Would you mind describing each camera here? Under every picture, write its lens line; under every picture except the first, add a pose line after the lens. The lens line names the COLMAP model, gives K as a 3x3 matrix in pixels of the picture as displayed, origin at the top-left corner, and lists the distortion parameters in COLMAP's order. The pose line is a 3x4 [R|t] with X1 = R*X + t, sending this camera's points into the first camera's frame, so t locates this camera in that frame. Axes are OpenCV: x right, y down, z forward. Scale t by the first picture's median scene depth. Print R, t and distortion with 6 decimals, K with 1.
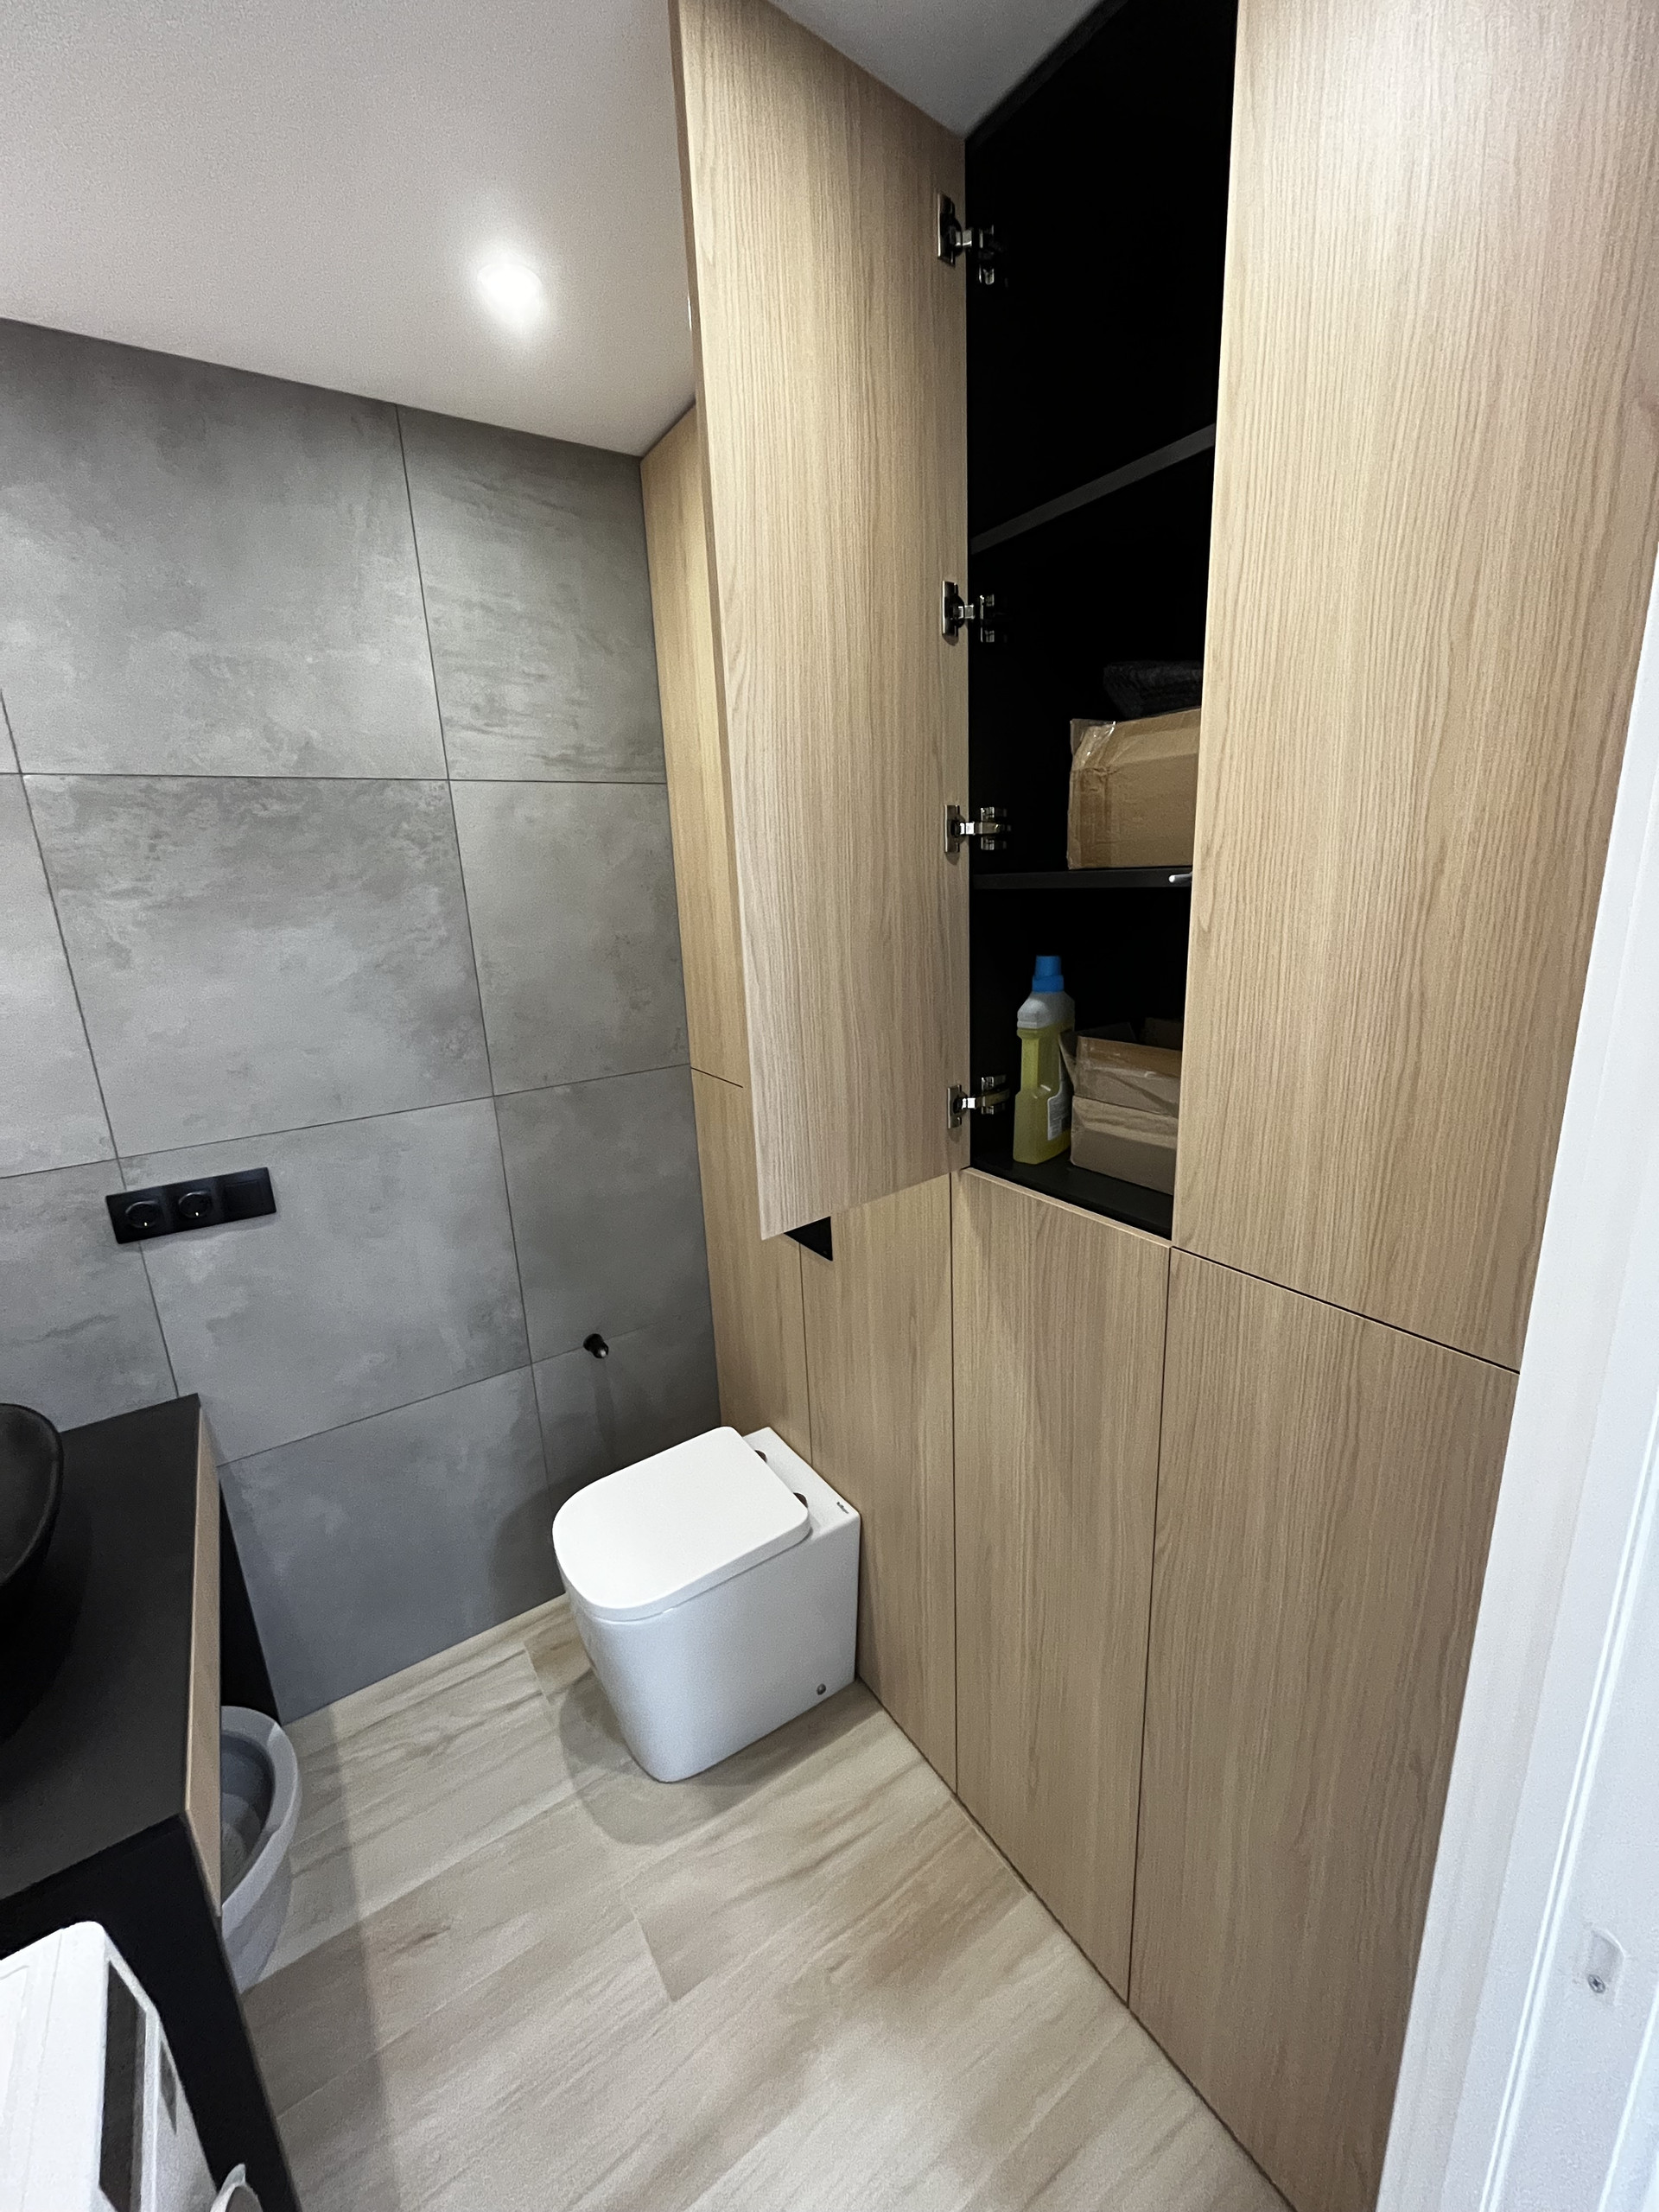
lens RADIAL K [[895.4, 0, 835.3], [0, 895.4, 1097.2], [0, 0, 1]] dist [-0.001194, -0.000071]
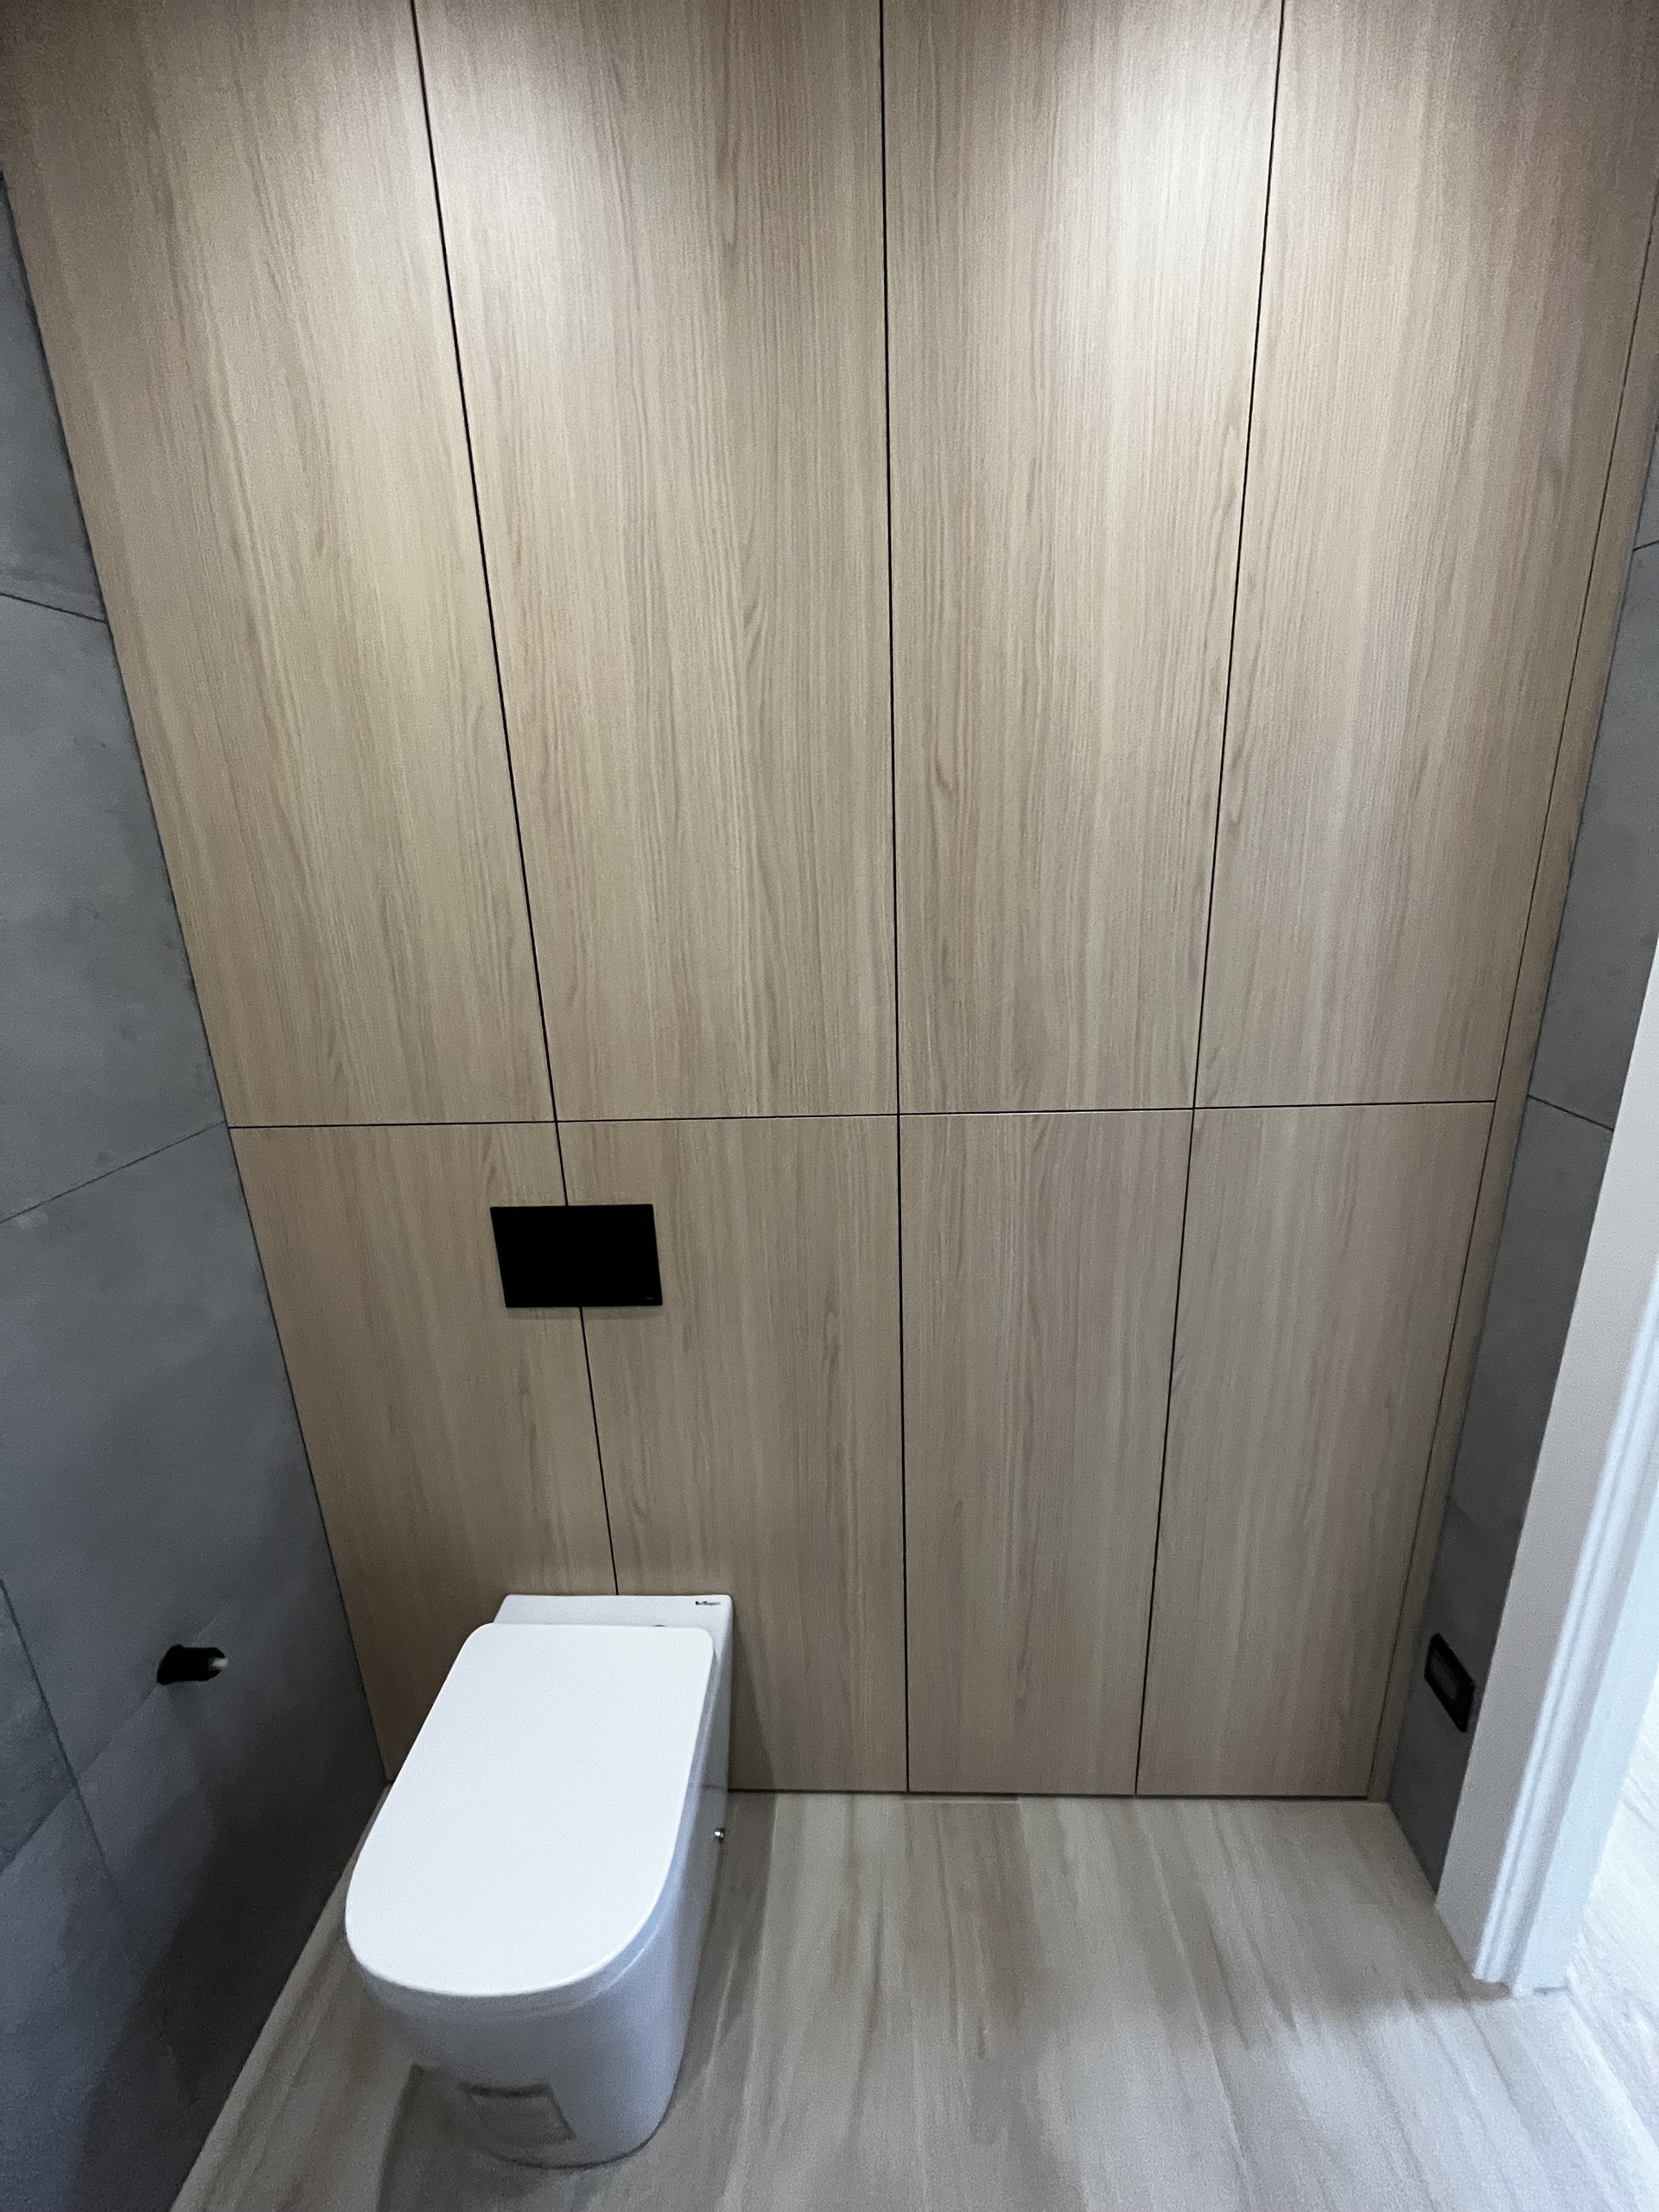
lens RADIAL K [[895.4, 0, 835.3], [0, 895.4, 1097.2], [0, 0, 1]] dist [-0.001194, -0.000071]
pose [[0.586745, -0.208090, 0.782579, -0.493281], [0.207970, 0.972726, 0.102724, -0.037842], [-0.782611, 0.102480, 0.614018, 0.412821]]
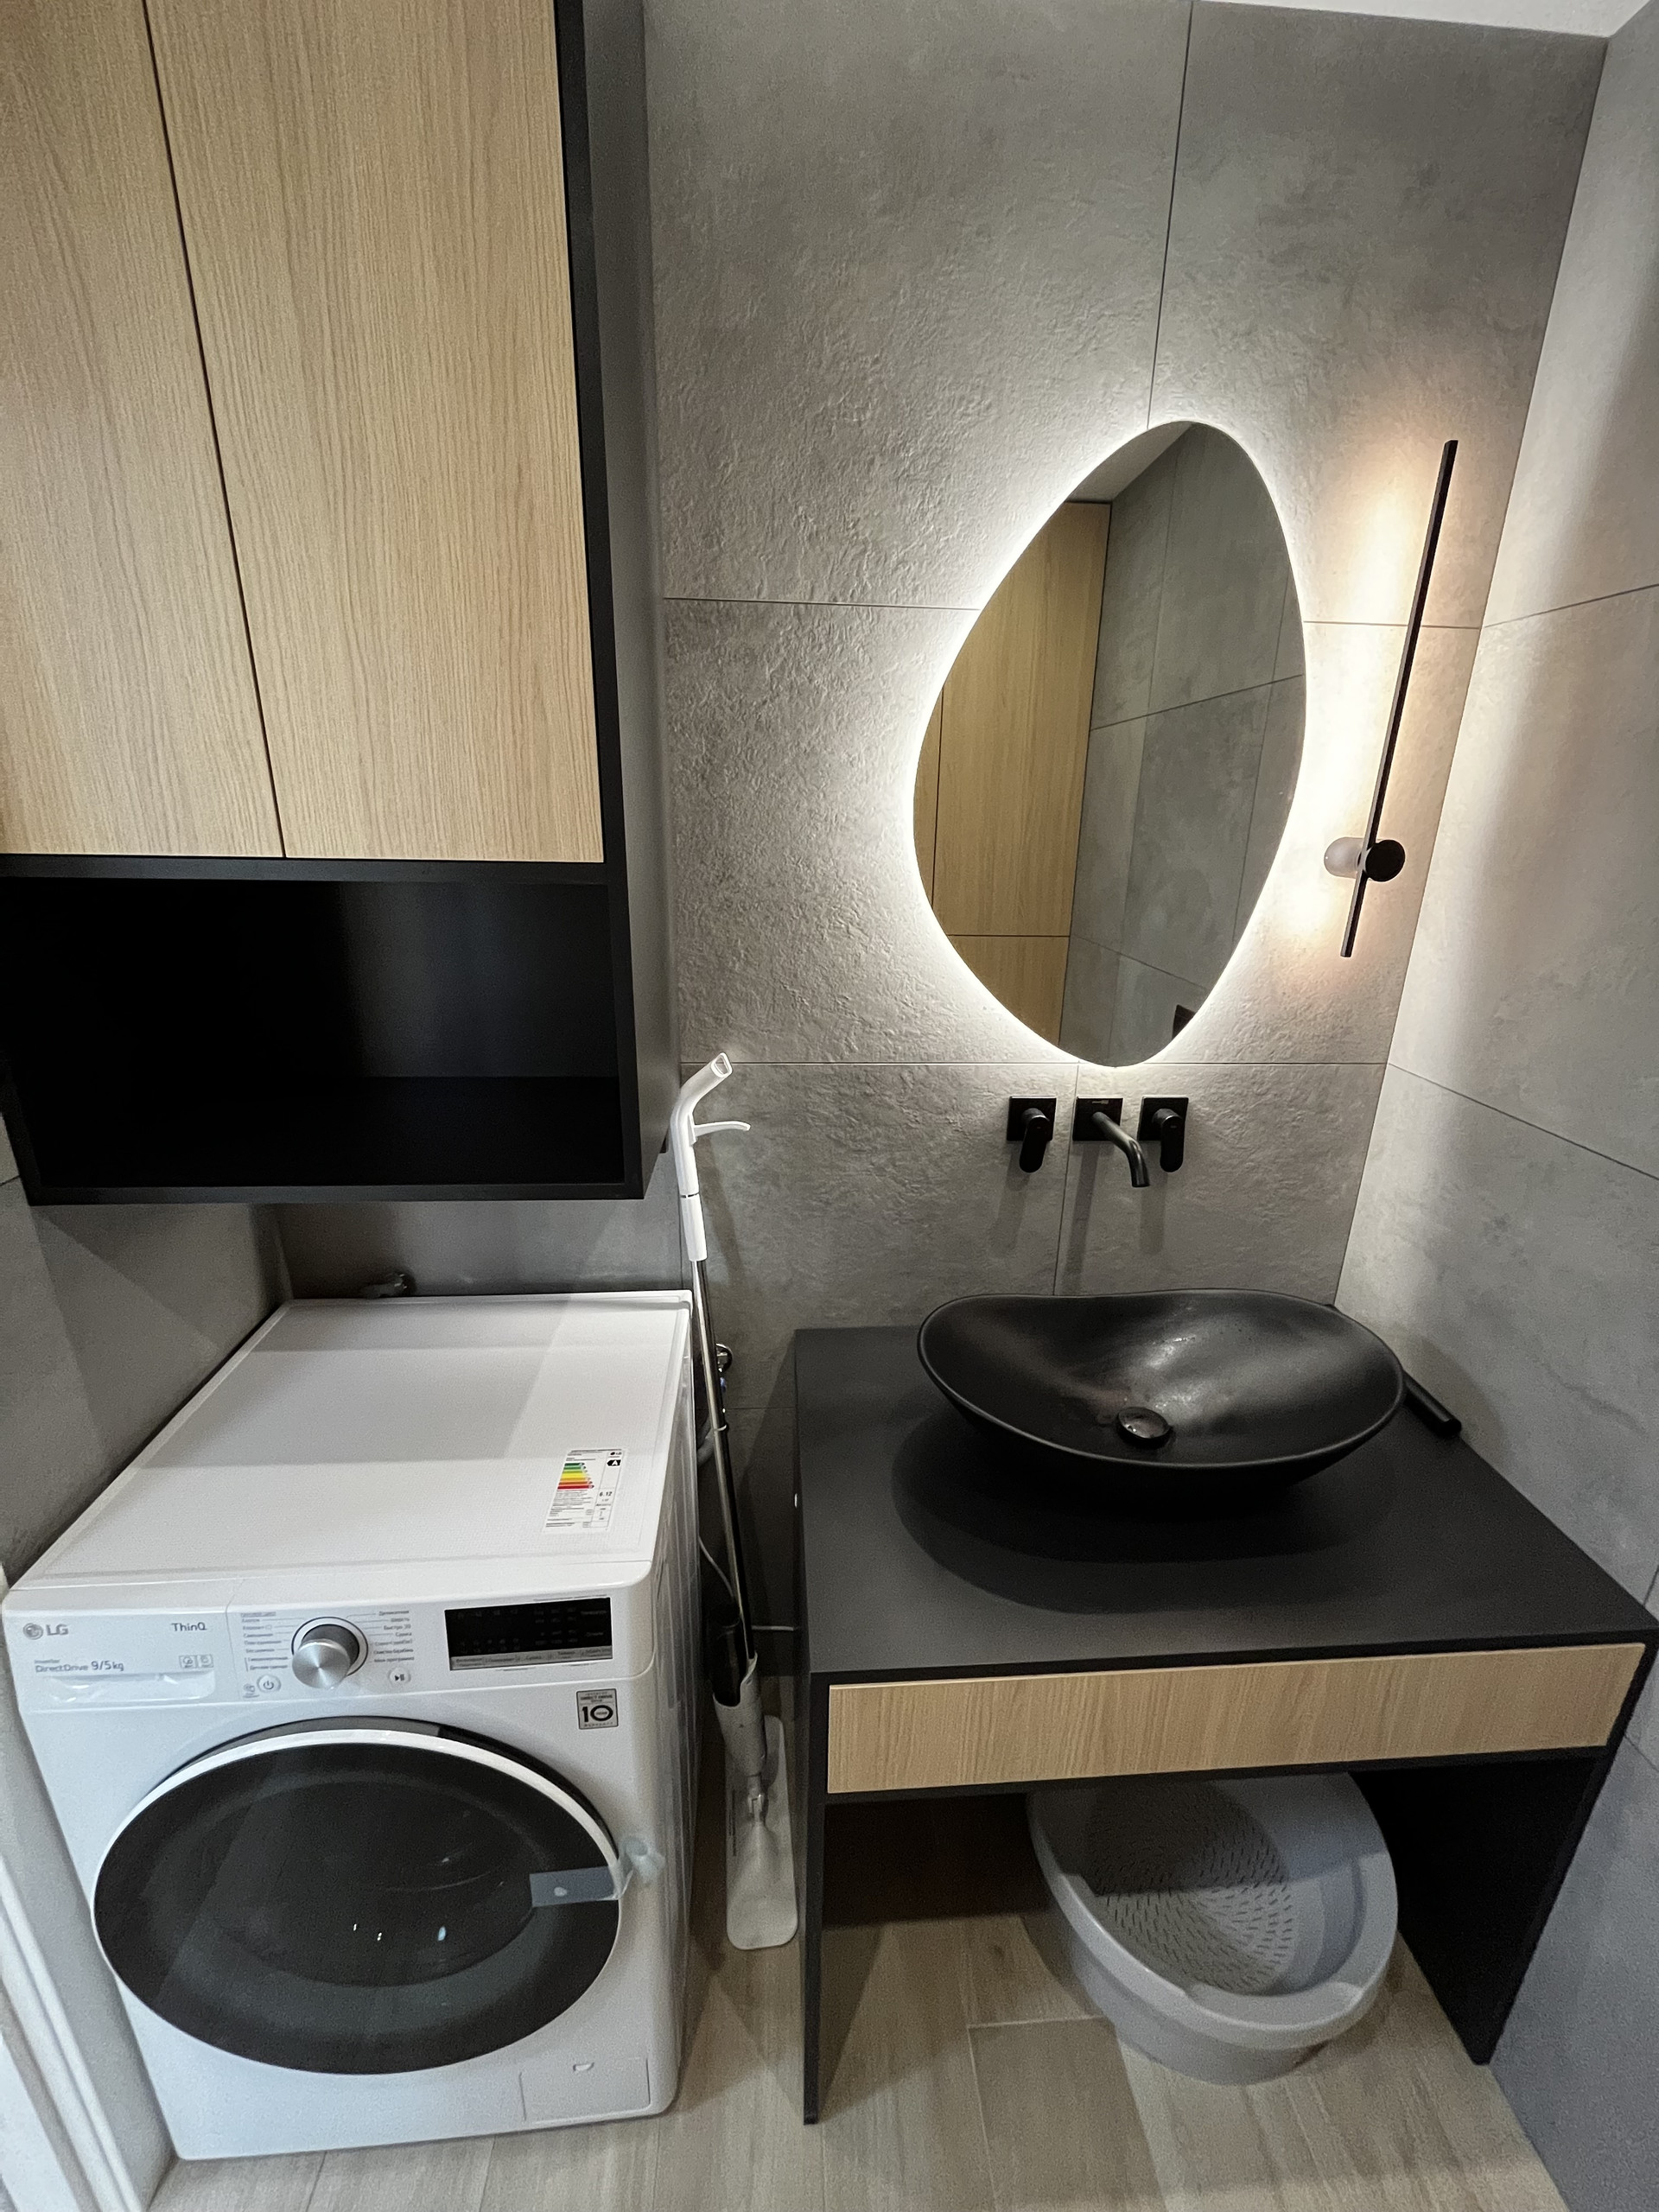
lens RADIAL K [[895.4, 0, 835.3], [0, 895.4, 1097.2], [0, 0, 1]] dist [-0.001194, -0.000071]
pose [[-0.498785, 0.302322, -0.812290, -0.068302], [-0.213472, 0.865472, 0.453197, -0.123648], [0.840026, 0.399449, -0.367147, 0.623559]]
